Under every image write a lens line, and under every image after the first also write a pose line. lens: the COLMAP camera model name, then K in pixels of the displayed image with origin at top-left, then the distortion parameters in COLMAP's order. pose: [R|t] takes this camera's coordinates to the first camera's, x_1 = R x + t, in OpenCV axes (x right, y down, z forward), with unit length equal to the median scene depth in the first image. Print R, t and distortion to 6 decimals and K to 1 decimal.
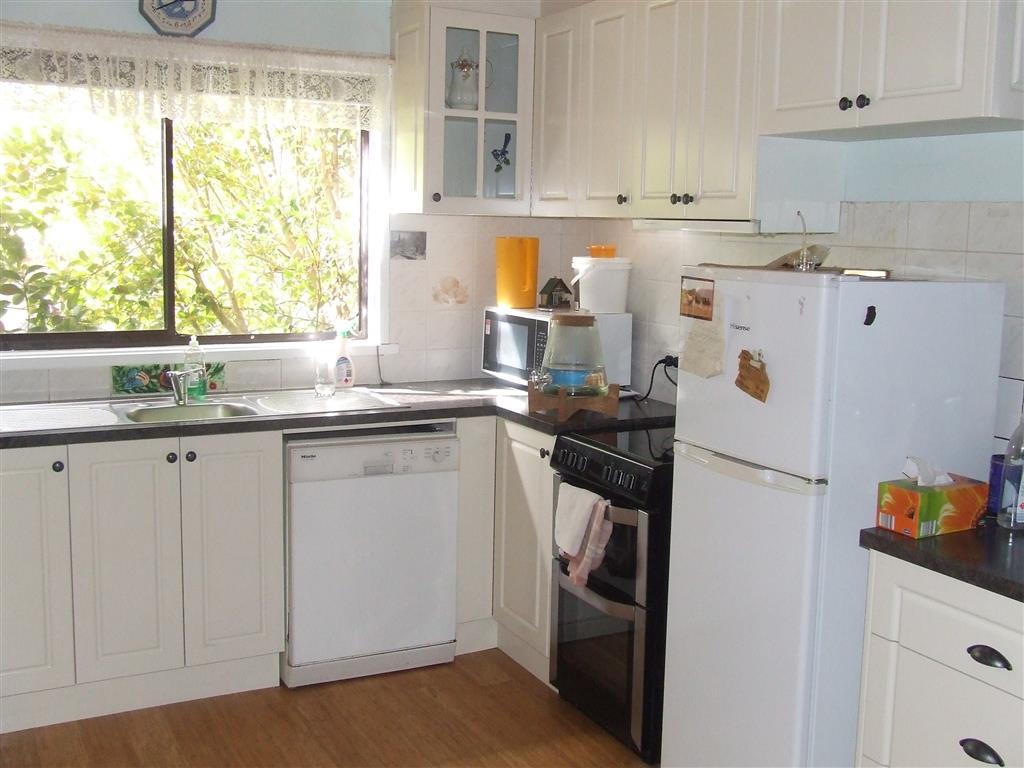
lens RADIAL K [[1123.6, 0, 516.0], [0, 1123.6, 363.5], [0, 0, 1]] dist [-0.092241, 0.158693]
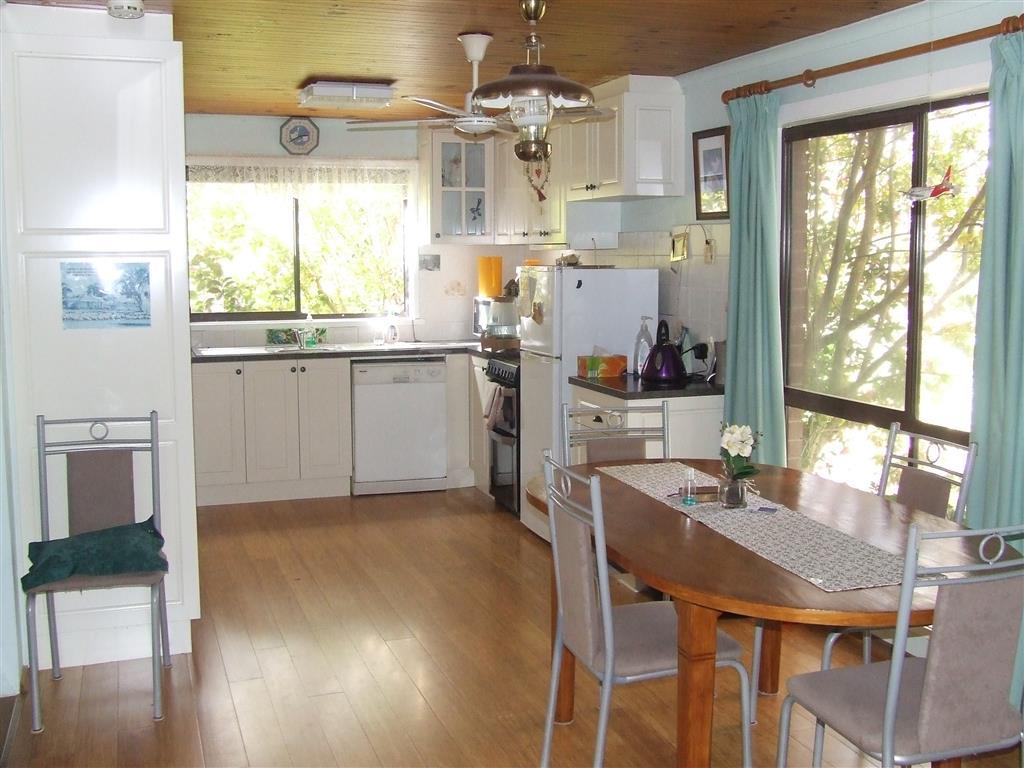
lens RADIAL K [[1123.6, 0, 516.0], [0, 1123.6, 363.5], [0, 0, 1]] dist [-0.092241, 0.158693]
pose [[0.988299, -0.009320, -0.152246, 0.329404], [0.005233, 0.999616, -0.027223, 0.109855], [0.152441, 0.026108, 0.987968, -0.776351]]
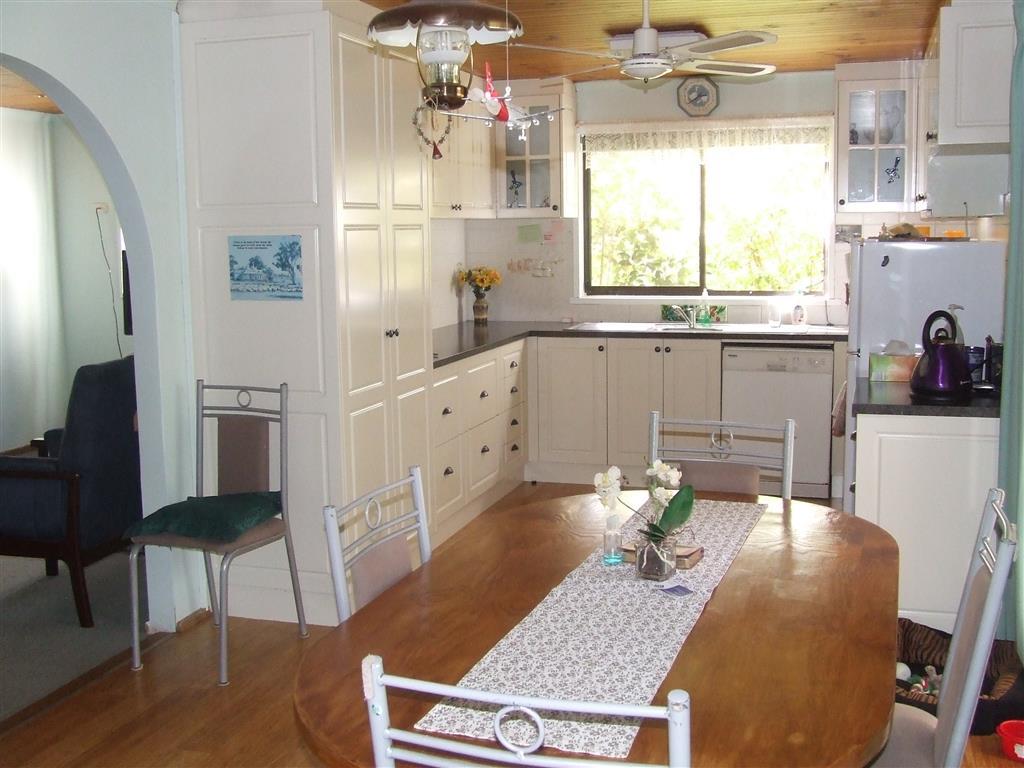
lens RADIAL K [[1123.6, 0, 516.0], [0, 1123.6, 363.5], [0, 0, 1]] dist [-0.092241, 0.158693]
pose [[0.709503, 0.053257, -0.702687, 0.706724], [-0.059089, 0.998125, 0.015986, 0.077549], [0.702221, 0.030179, 0.711319, -0.416458]]
